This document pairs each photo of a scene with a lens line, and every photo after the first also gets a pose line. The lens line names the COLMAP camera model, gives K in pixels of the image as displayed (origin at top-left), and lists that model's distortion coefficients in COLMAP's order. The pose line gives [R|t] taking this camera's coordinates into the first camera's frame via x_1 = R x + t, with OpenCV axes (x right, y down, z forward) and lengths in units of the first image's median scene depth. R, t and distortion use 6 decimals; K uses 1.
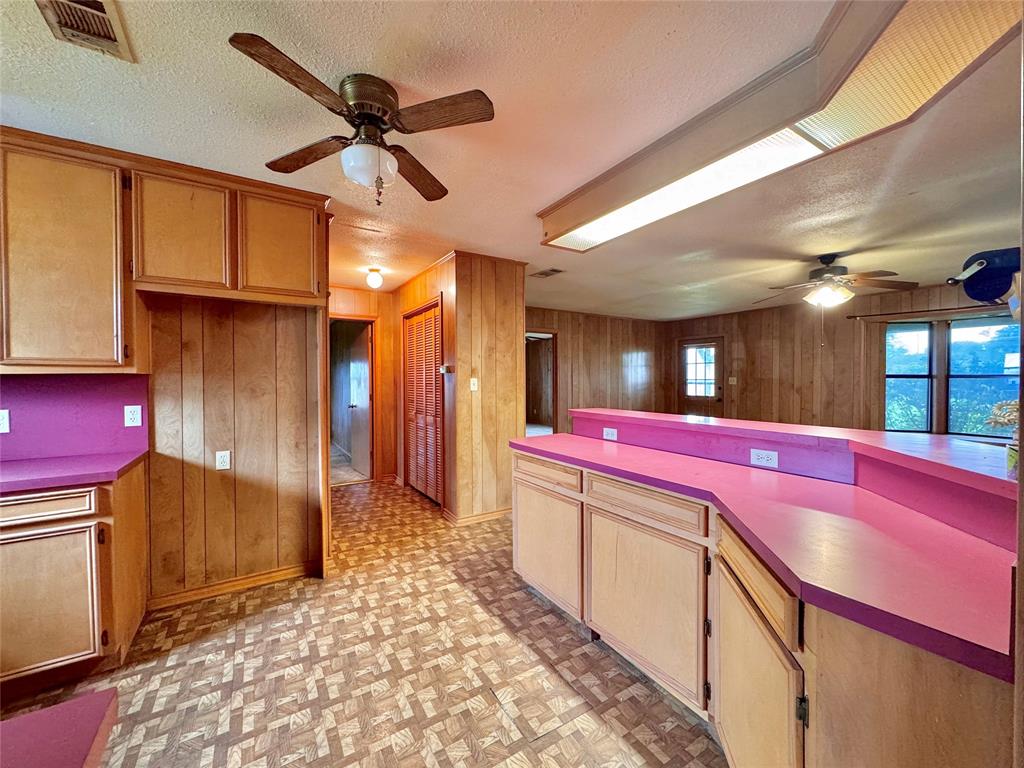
lens RADIAL K [[405.9, 0, 510.1], [0, 405.9, 384.2], [0, 0, 1]] dist [-0.002558, 0.000366]
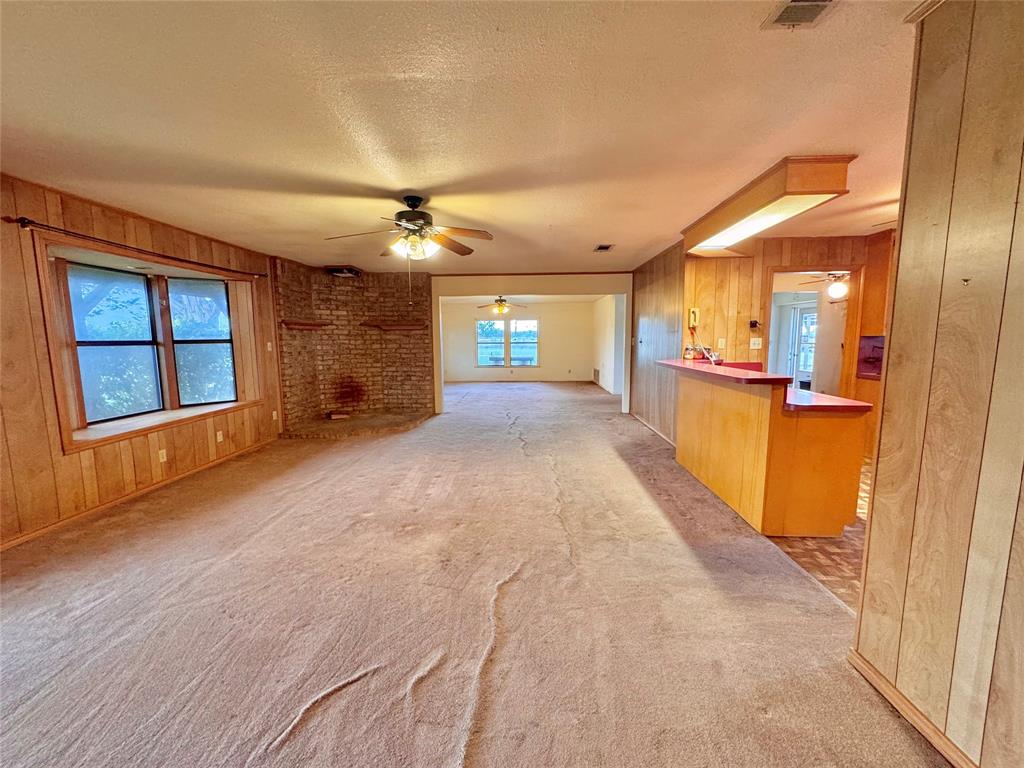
lens RADIAL K [[405.9, 0, 510.1], [0, 405.9, 384.2], [0, 0, 1]] dist [-0.002558, 0.000366]
pose [[-0.822130, -0.057482, 0.566390, 0.124960], [0.017596, 0.991848, 0.126203, -0.037368], [-0.569027, 0.113721, -0.814417, 1.730779]]
